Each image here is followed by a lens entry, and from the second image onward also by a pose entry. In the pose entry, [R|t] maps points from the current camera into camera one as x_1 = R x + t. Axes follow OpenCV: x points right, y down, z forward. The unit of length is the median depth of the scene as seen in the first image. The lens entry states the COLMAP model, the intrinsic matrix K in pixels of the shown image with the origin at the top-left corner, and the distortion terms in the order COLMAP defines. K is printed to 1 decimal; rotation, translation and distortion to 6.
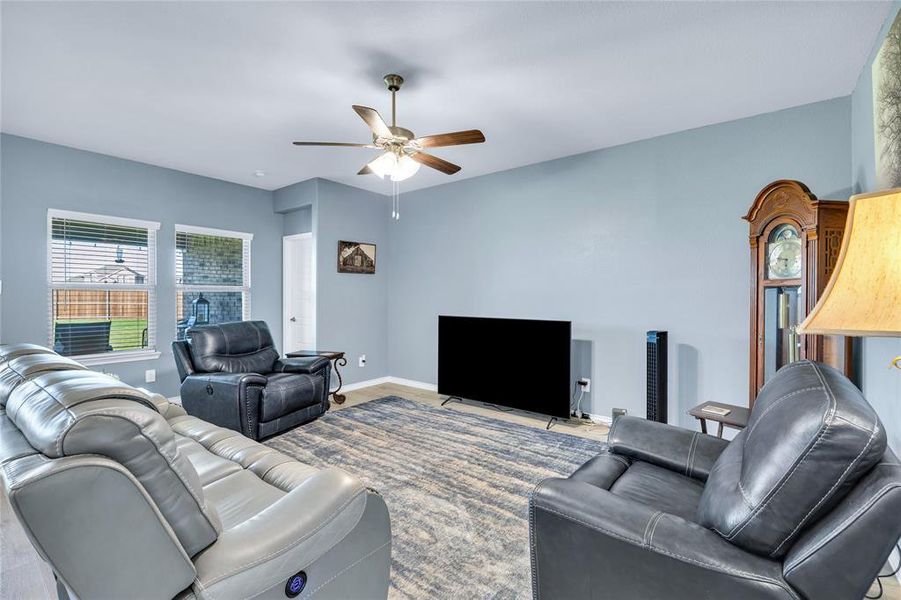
lens RADIAL K [[393.2, 0, 452.5], [0, 393.2, 293.4], [0, 0, 1]] dist [-0.000588, 0.000424]
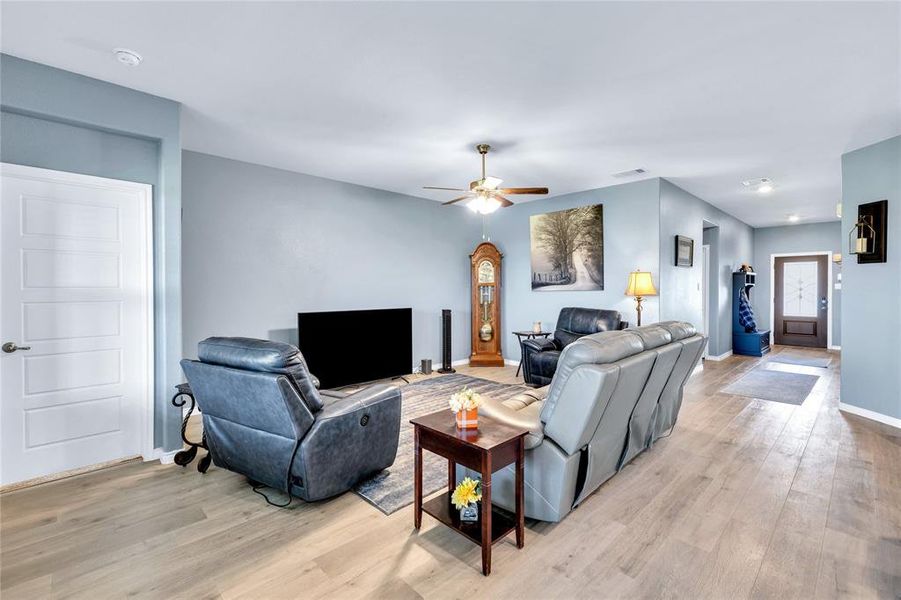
lens RADIAL K [[393.2, 0, 452.5], [0, 393.2, 293.4], [0, 0, 1]] dist [-0.000588, 0.000424]
pose [[0.140653, -0.012519, 0.989980, -1.310227], [0.000460, 0.999921, 0.012579, -0.003540], [-0.990059, -0.001314, 0.140647, 0.718496]]
